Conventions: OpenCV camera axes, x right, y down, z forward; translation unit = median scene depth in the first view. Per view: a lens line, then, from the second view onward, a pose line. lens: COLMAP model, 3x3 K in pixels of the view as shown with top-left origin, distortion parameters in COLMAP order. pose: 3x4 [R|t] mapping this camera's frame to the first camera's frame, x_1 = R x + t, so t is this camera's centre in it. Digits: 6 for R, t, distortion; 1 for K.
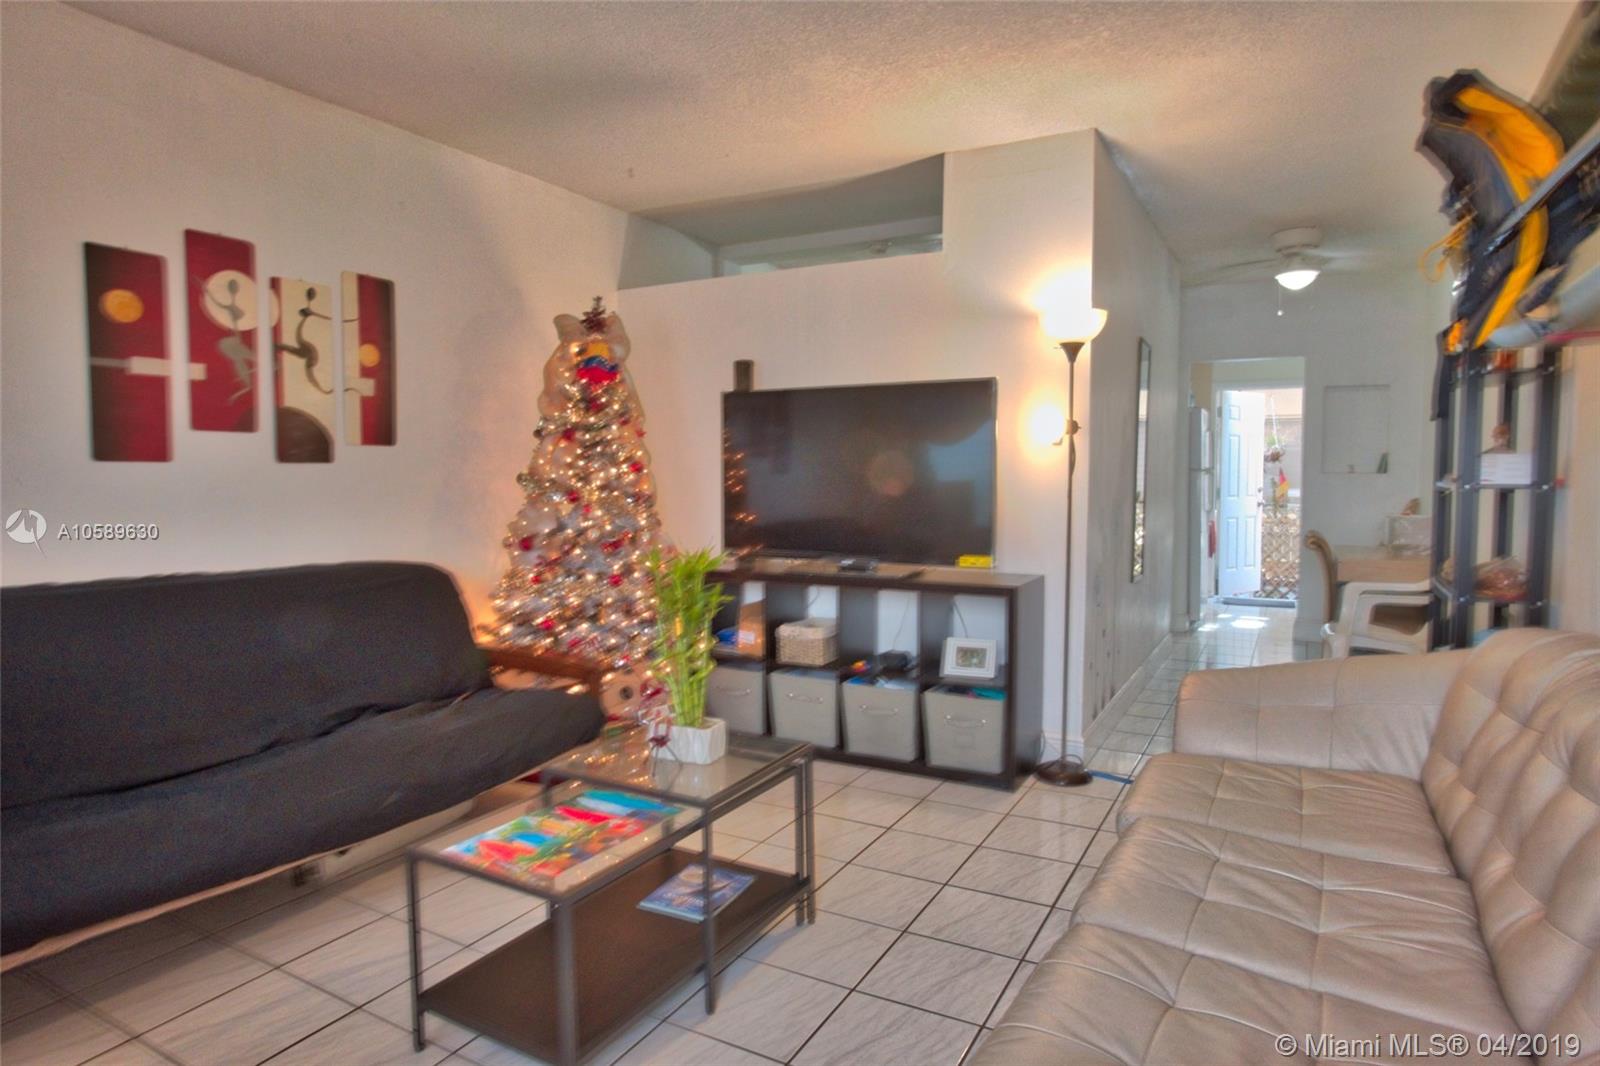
lens RADIAL K [[941.5, 0, 797.7], [0, 941.5, 531.7], [0, 0, 1]] dist [-0.046250, 0.027547]
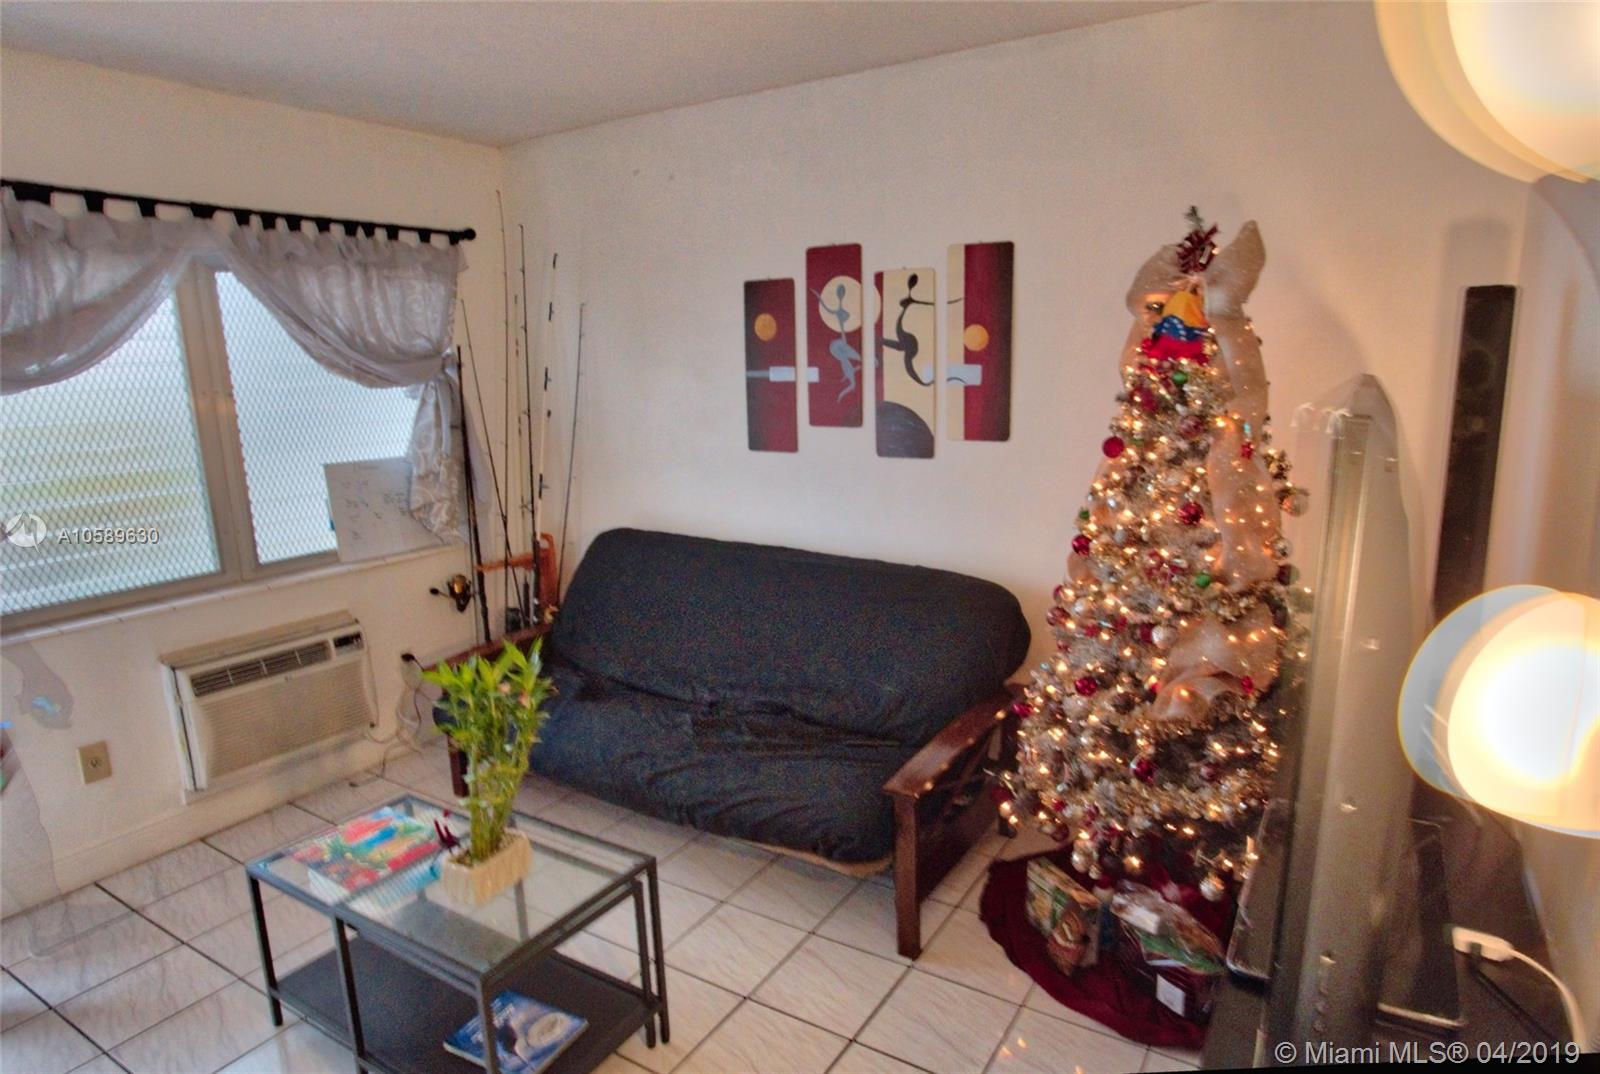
lens RADIAL K [[938.9, 0, 817.8], [0, 938.9, 541.4], [0, 0, 1]] dist [-0.053733, 0.034312]
pose [[-0.052094, 0.204114, -0.977560, 0.488070], [-0.038828, 0.977735, 0.206220, -0.198144], [0.997887, 0.048699, -0.043008, 1.003620]]
